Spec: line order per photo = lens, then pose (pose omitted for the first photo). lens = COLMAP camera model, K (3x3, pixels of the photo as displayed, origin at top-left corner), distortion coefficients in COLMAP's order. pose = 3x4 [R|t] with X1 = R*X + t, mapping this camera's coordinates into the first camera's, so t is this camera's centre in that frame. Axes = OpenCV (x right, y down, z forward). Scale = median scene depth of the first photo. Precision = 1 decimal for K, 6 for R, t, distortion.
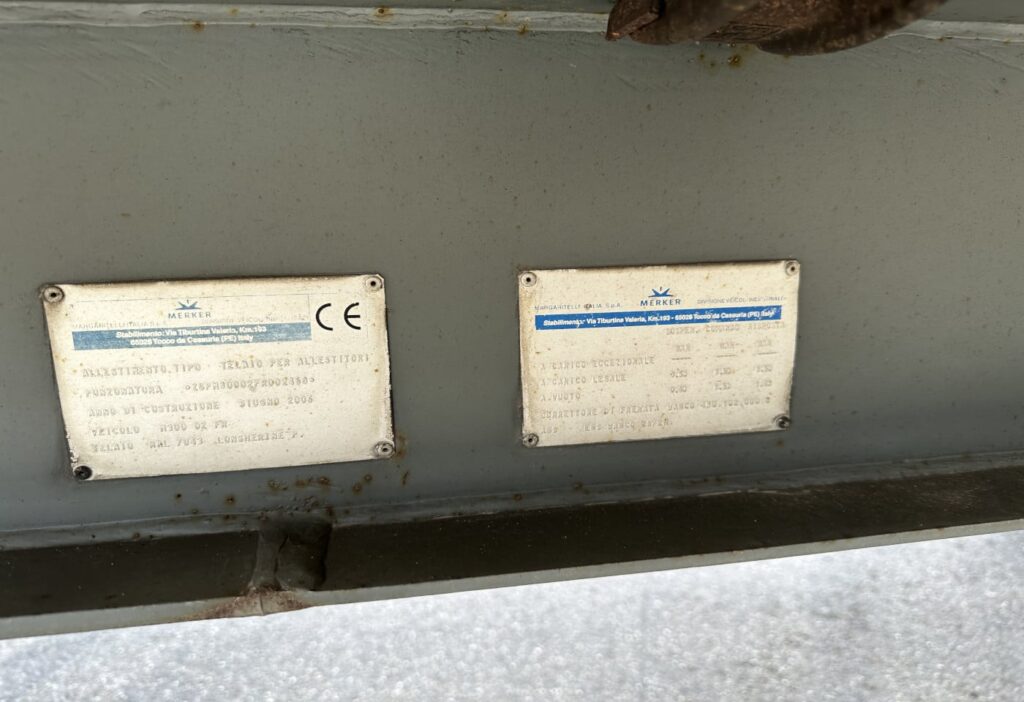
lens RADIAL K [[720.2, 0, 507.5], [0, 720.2, 368.6], [0, 0, 1]] dist [-0.002097, 0.000610]
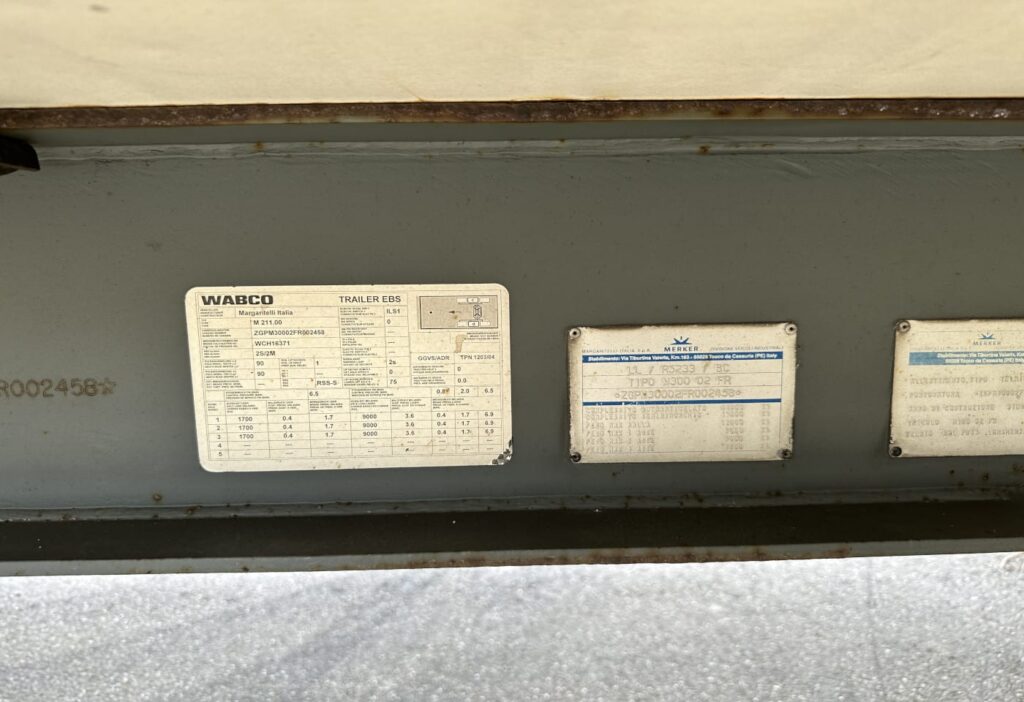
lens RADIAL K [[720.2, 0, 507.5], [0, 720.2, 368.6], [0, 0, 1]] dist [-0.002097, 0.000610]
pose [[0.991192, 0.026572, -0.129741, -0.225098], [-0.035517, 0.997112, -0.067128, 0.020025], [0.127583, 0.071145, 0.989273, -0.100909]]
